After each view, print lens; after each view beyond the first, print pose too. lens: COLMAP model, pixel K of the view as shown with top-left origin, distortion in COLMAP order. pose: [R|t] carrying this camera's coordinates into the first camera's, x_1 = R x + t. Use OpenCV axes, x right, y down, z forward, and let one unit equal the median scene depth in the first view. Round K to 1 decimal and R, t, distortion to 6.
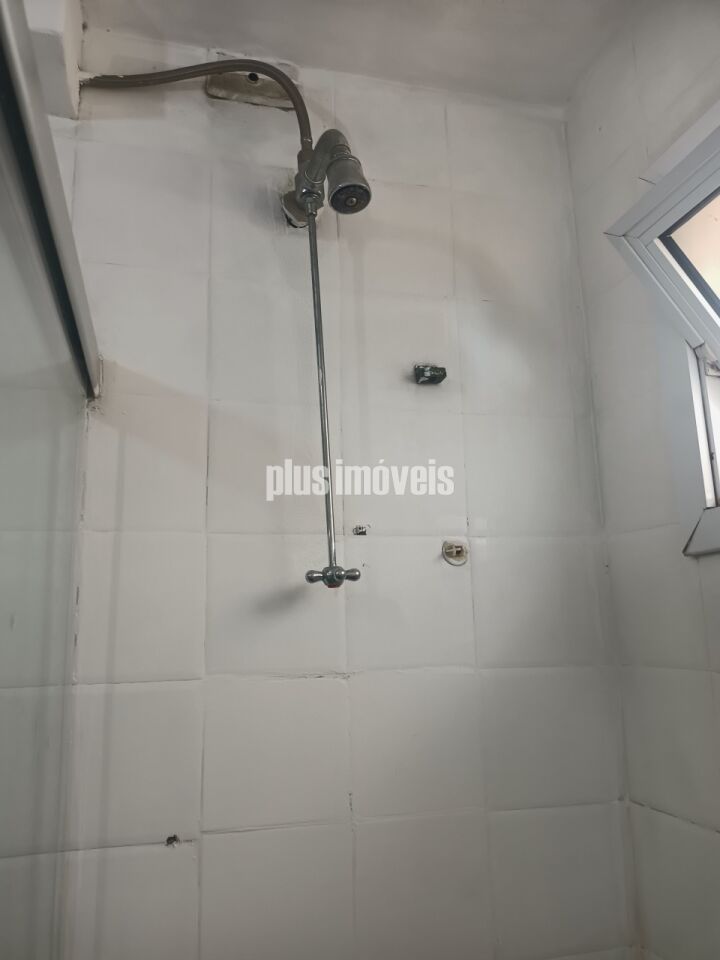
lens RADIAL K [[708.5, 0, 357.6], [0, 708.5, 476.9], [0, 0, 1]] dist [0.012323, -0.045301]
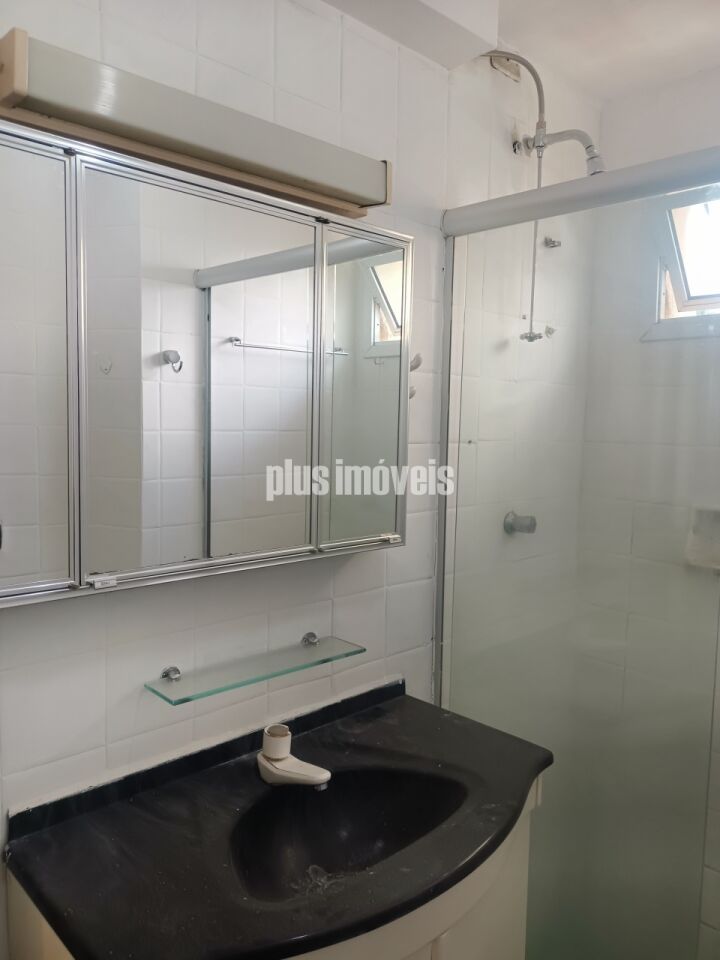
lens RADIAL K [[708.5, 0, 357.9], [0, 708.5, 479.5], [0, 0, 1]] dist [0.012323, -0.045301]
pose [[0.875828, 0.000351, 0.482624, -1.600439], [-0.141989, 0.955931, 0.256974, 0.070858], [-0.461265, -0.293592, 0.837280, -0.784227]]
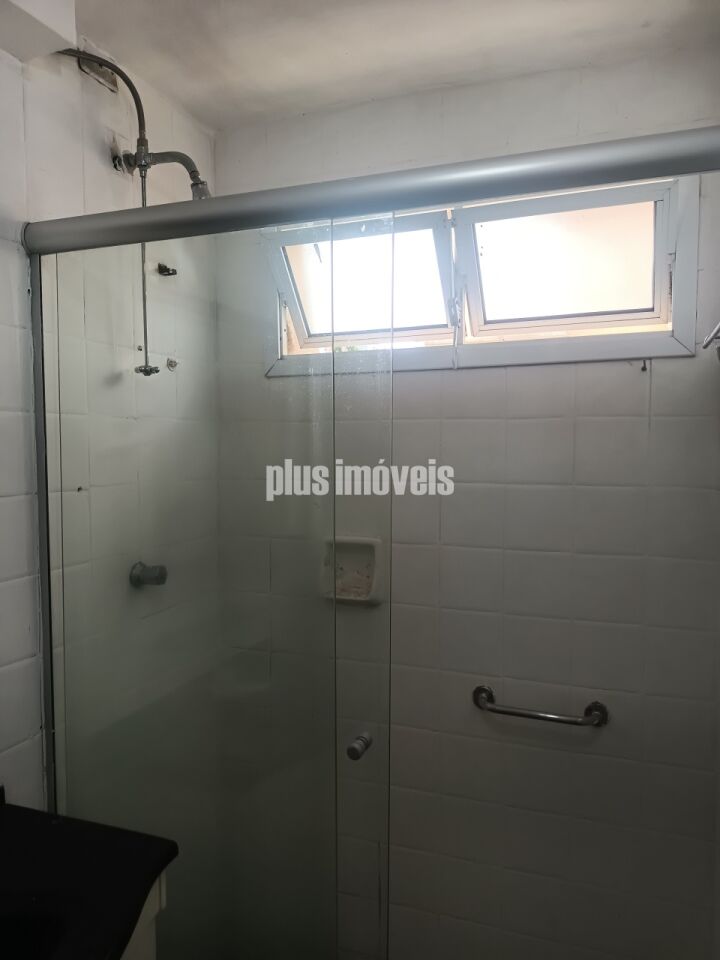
lens RADIAL K [[708.5, 0, 368.9], [0, 708.5, 483.4], [0, 0, 1]] dist [0.012323, -0.045301]
pose [[0.569013, -0.023024, 0.822006, -1.365137], [-0.178013, 0.972457, 0.150463, 0.033153], [-0.802830, -0.231943, 0.549242, -0.743865]]
